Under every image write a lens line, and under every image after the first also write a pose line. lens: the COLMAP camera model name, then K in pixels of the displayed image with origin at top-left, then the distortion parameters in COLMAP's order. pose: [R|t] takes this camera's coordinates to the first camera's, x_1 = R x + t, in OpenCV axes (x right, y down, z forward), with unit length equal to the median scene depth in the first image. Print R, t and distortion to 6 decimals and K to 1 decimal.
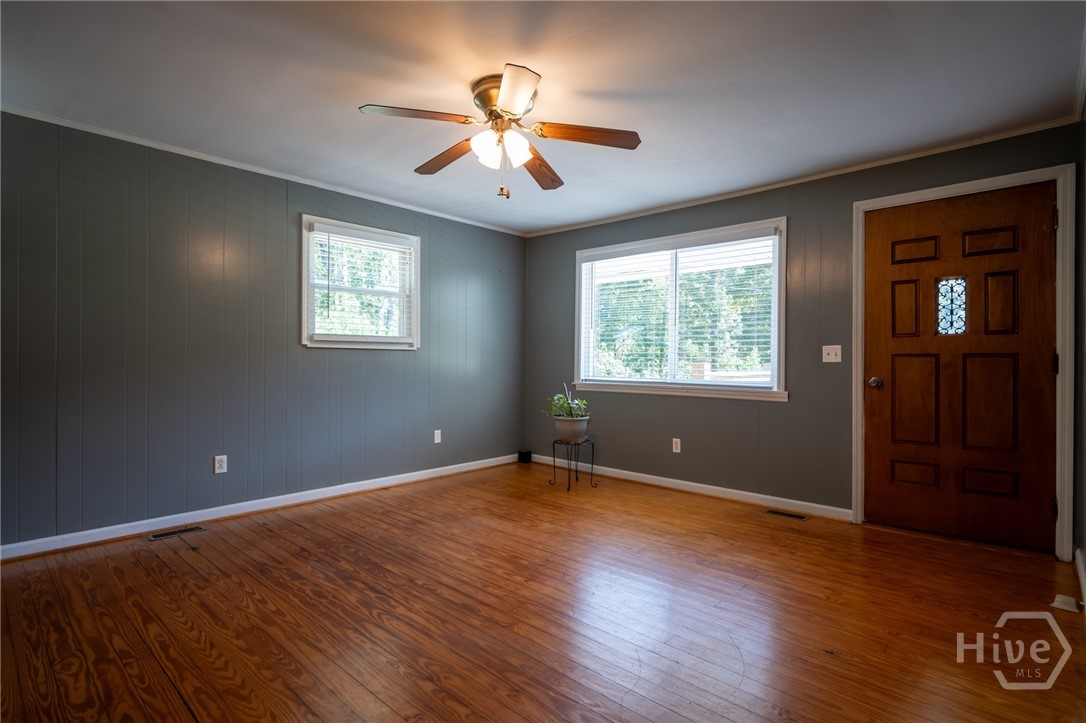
lens RADIAL K [[538.9, 0, 546.6], [0, 538.9, 361.6], [0, 0, 1]] dist [-0.004311, -0.000372]
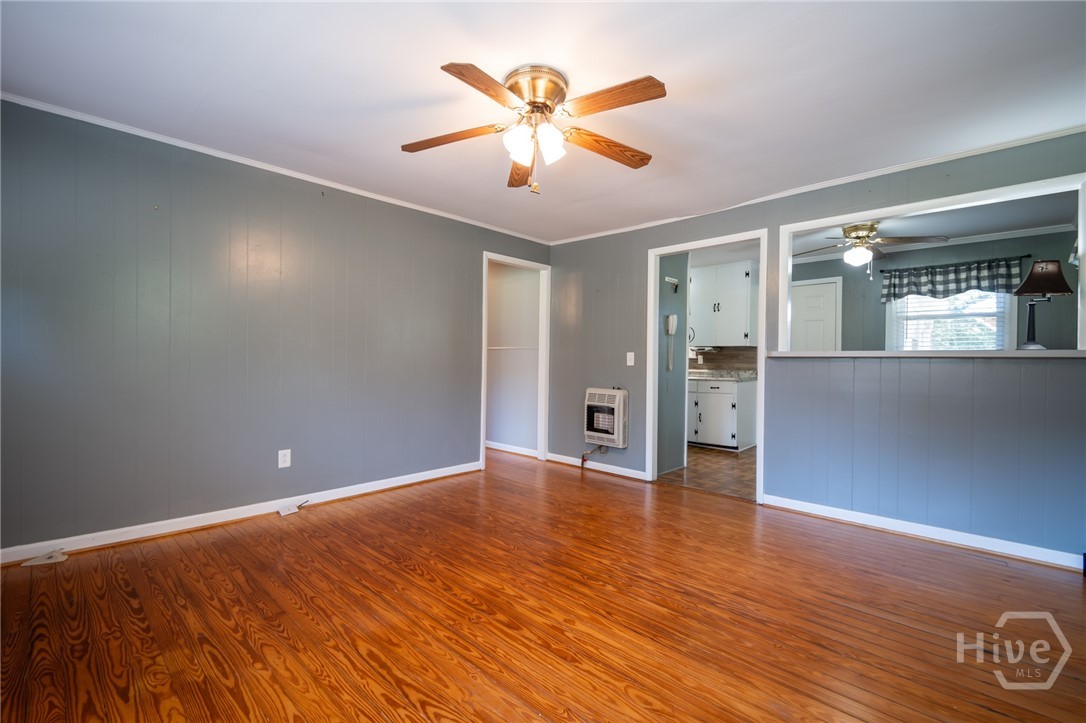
lens RADIAL K [[477.9, 0, 548.7], [0, 477.9, 359.8], [0, 0, 1]] dist [0.003677, -0.002181]
pose [[-0.999721, -0.019605, 0.013209, -0.097179], [-0.019683, 0.999789, -0.005794, -0.002613], [-0.013093, -0.006053, -0.999896, 1.462965]]
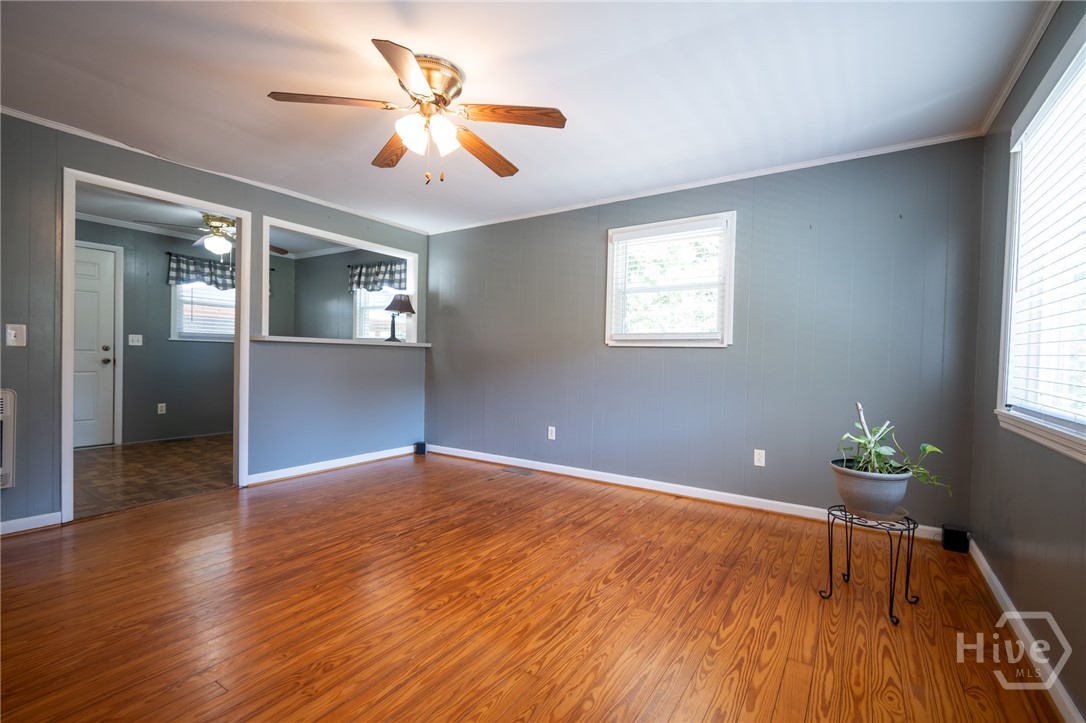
lens RADIAL K [[477.9, 0, 539.5], [0, 477.9, 365.9], [0, 0, 1]] dist [0.003677, -0.002181]
pose [[0.151229, 0.018045, -0.988334, 0.632585], [-0.020371, 0.999678, 0.015135, 0.003122], [0.988289, 0.017845, 0.151548, 0.845224]]
